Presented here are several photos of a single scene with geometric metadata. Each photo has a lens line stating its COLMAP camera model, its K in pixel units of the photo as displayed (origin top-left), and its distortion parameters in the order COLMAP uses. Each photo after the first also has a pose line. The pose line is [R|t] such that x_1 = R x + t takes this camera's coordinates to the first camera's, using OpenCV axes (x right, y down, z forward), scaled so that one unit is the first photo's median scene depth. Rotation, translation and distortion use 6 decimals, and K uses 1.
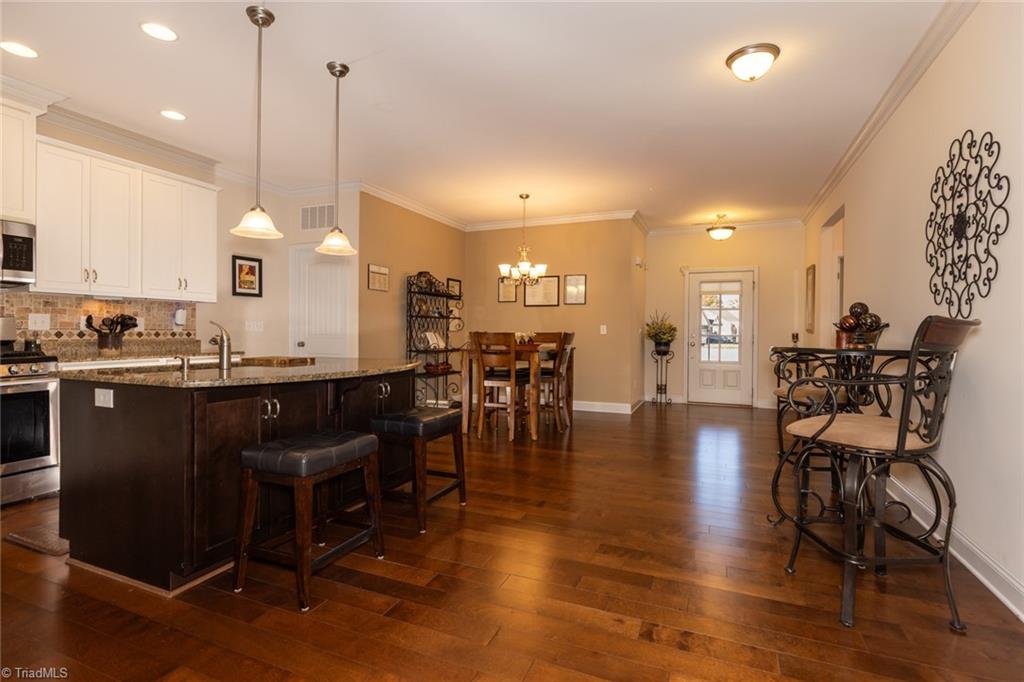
lens RADIAL K [[485.7, 0, 513.7], [0, 485.7, 331.6], [0, 0, 1]] dist [-0.000035, 0.000286]
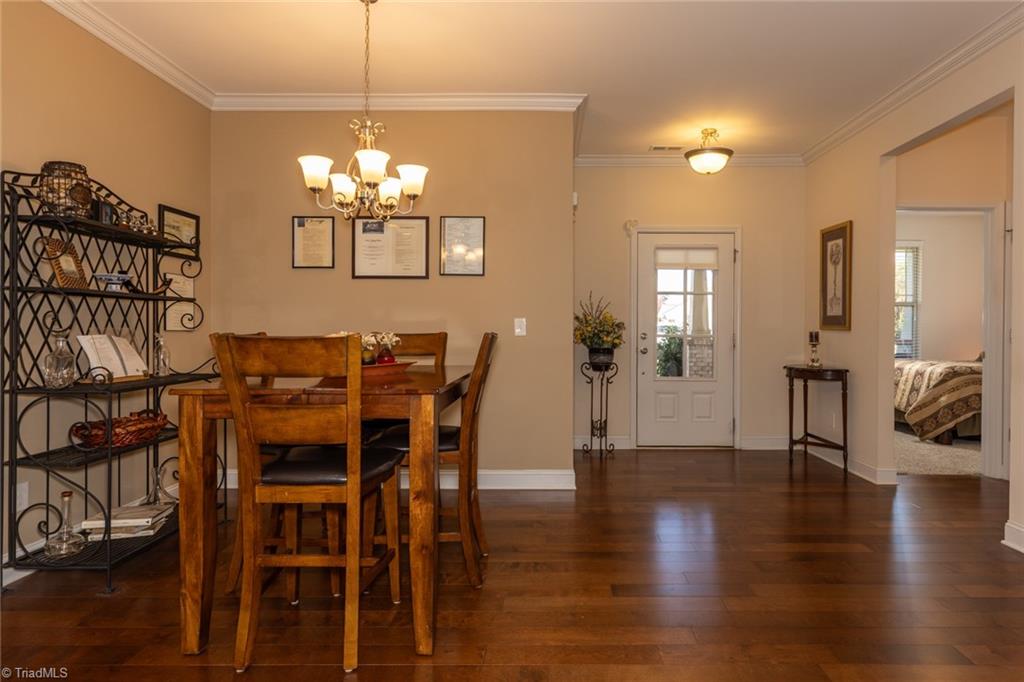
lens RADIAL K [[531.1, 0, 523.0], [0, 531.1, 332.6], [0, 0, 1]] dist [0.002517, -0.000322]
pose [[0.922757, -0.006740, 0.385323, -0.033581], [0.003597, 0.999954, 0.008876, -0.003359], [-0.385365, -0.006804, 0.922739, 0.617940]]
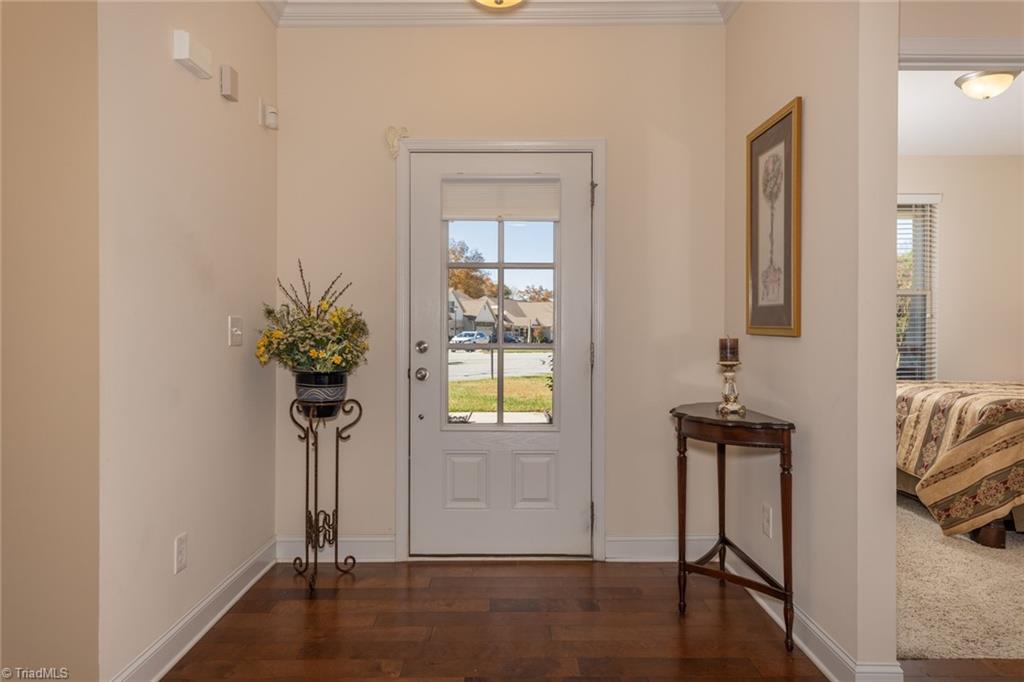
lens RADIAL K [[556.7, 0, 506.3], [0, 556.7, 332.6], [0, 0, 1]] dist [0.007940, 0.000799]
pose [[0.922644, -0.009566, 0.385533, 0.383567], [0.006915, 0.999942, 0.008262, -0.005374], [-0.385590, -0.004957, 0.922657, 0.882022]]
